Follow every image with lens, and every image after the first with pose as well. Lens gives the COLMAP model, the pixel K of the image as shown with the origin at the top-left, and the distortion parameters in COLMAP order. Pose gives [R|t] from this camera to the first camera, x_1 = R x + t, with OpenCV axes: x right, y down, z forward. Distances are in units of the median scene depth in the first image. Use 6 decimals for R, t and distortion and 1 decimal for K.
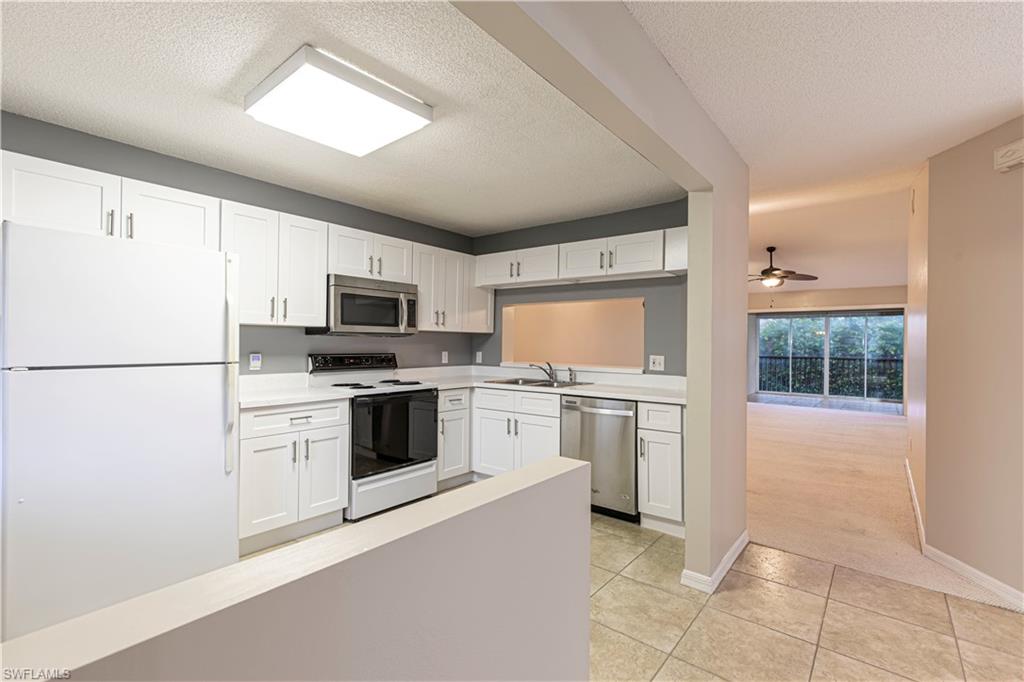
lens RADIAL K [[457.1, 0, 514.9], [0, 457.1, 340.1], [0, 0, 1]] dist [0.003744, -0.000726]
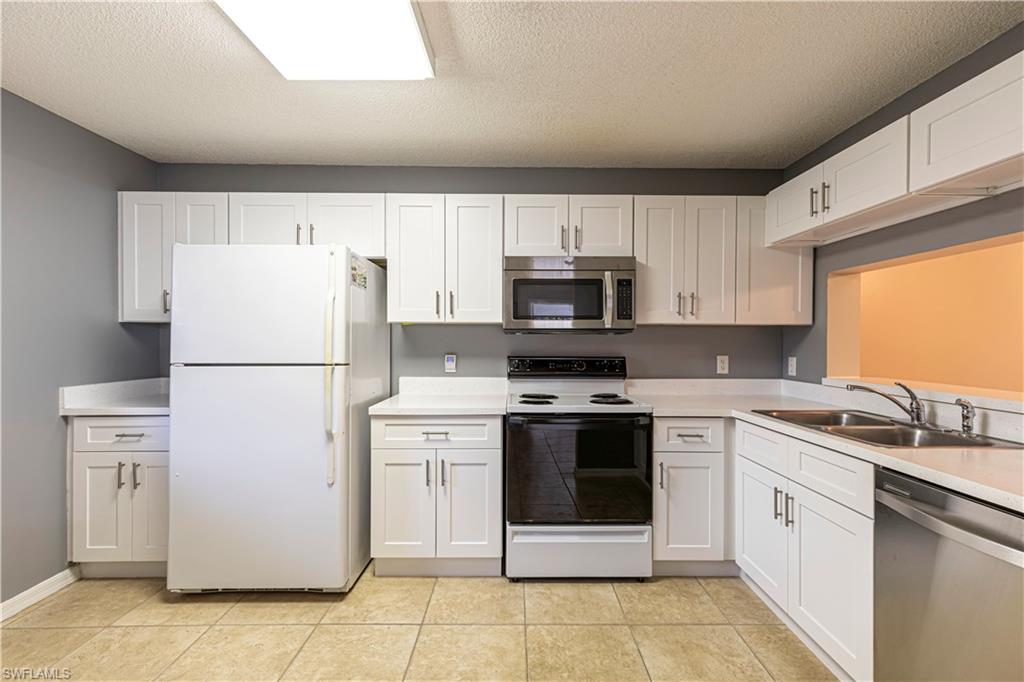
lens RADIAL K [[457.1, 0, 517.6], [0, 457.1, 338.7], [0, 0, 1]] dist [0.003744, -0.000726]
pose [[0.632143, -0.010949, -0.774774, 0.206566], [0.007016, 0.999940, -0.008407, 0.005161], [0.774820, -0.000121, 0.632182, 0.453686]]
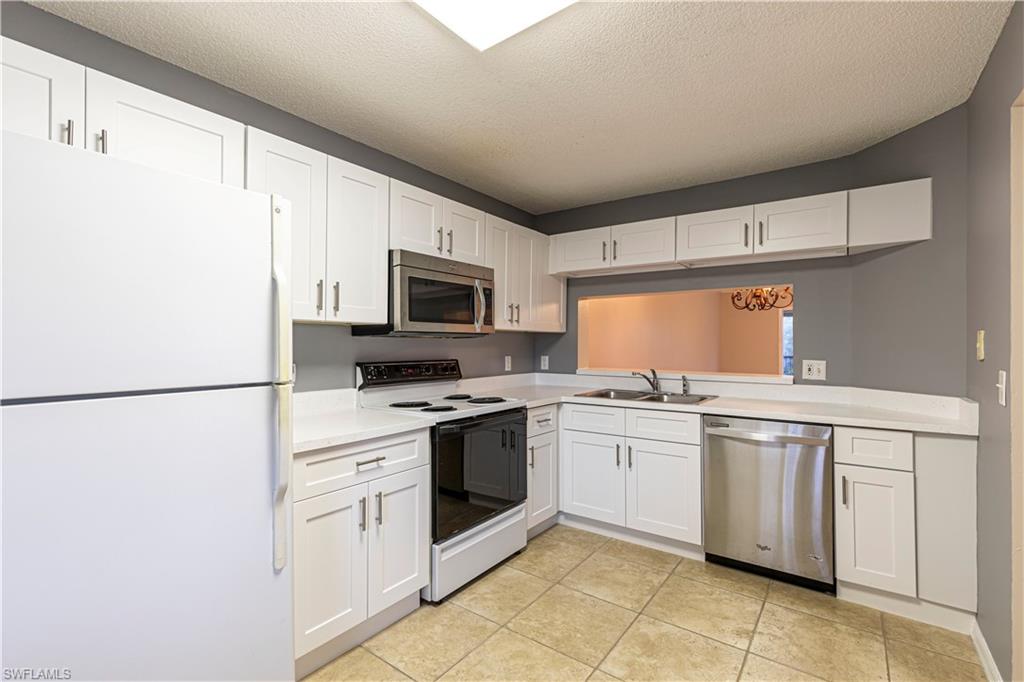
lens RADIAL K [[457.1, 0, 513.2], [0, 457.1, 339.5], [0, 0, 1]] dist [0.003744, -0.000726]
pose [[0.998938, -0.006298, 0.045641, -0.224069], [0.006422, 0.999976, -0.002572, -0.002094], [-0.045624, 0.002863, 0.998955, 0.254324]]
